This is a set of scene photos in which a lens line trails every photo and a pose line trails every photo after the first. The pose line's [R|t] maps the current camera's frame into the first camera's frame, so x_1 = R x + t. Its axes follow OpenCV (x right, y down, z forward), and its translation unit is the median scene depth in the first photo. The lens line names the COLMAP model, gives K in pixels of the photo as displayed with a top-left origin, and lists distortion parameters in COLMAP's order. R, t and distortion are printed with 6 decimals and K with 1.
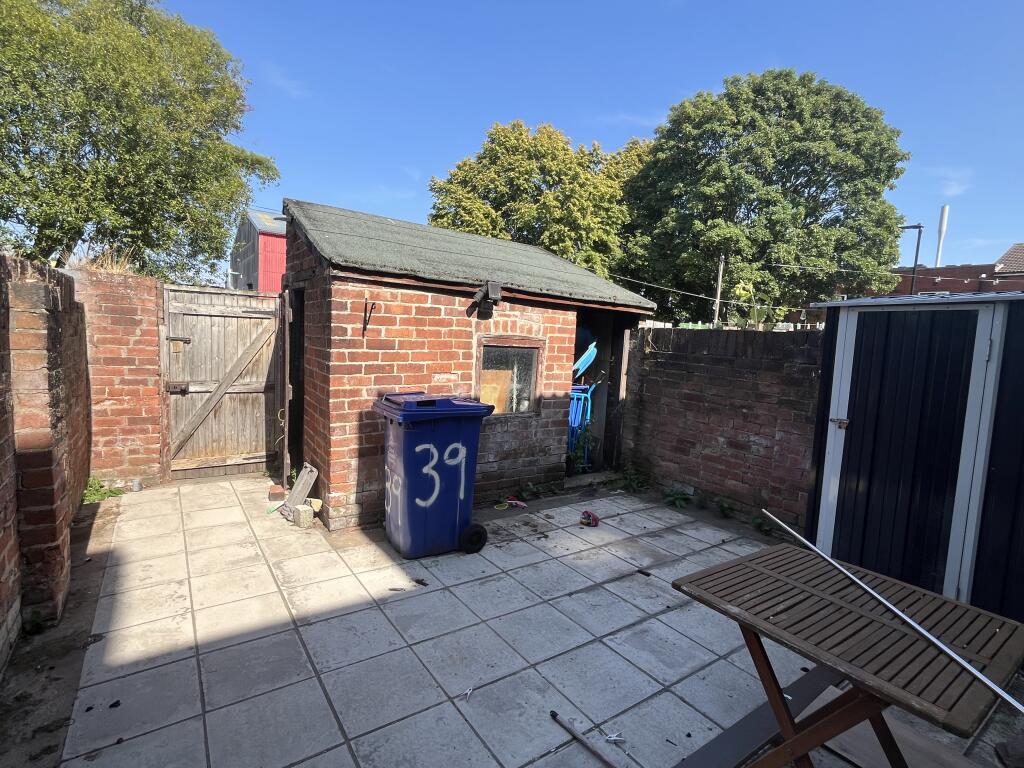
lens RADIAL K [[493.2, 0, 517.5], [0, 493.2, 384.0], [0, 0, 1]] dist [0.006015, -0.000096]
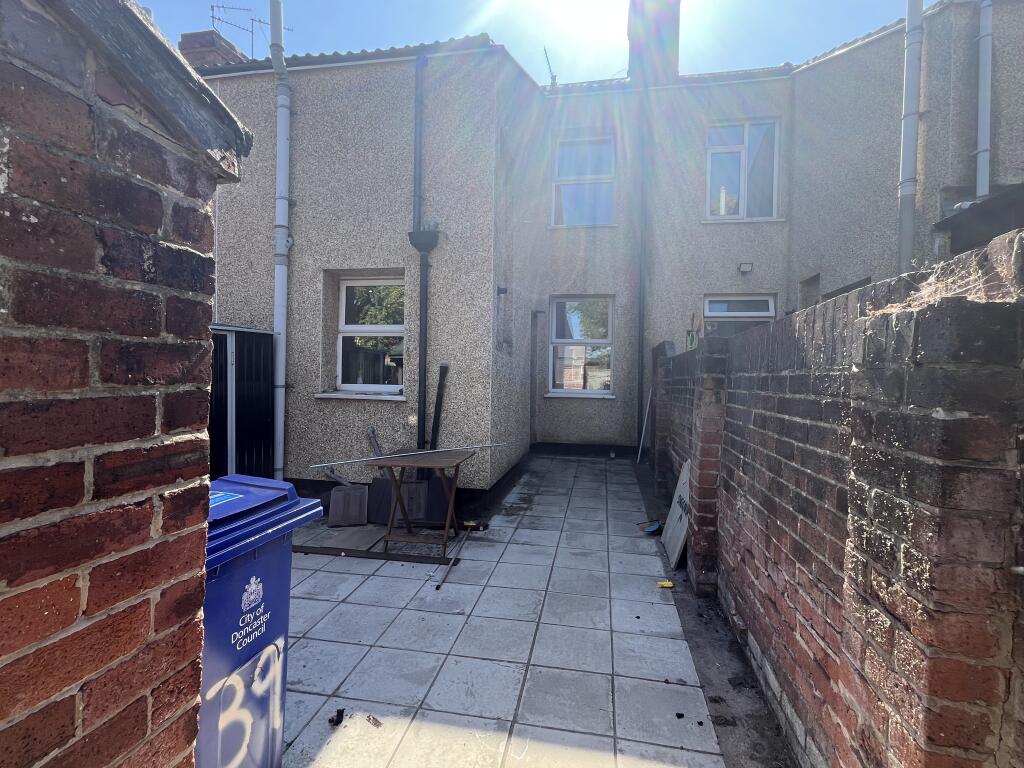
lens RADIAL K [[493.2, 0, 514.4], [0, 493.2, 381.7], [0, 0, 1]] dist [0.006015, -0.000096]
pose [[-0.696960, -0.073645, 0.713319, -1.136521], [0.009079, 0.993727, 0.111466, -0.192489], [-0.717053, 0.084164, -0.691919, 1.736552]]
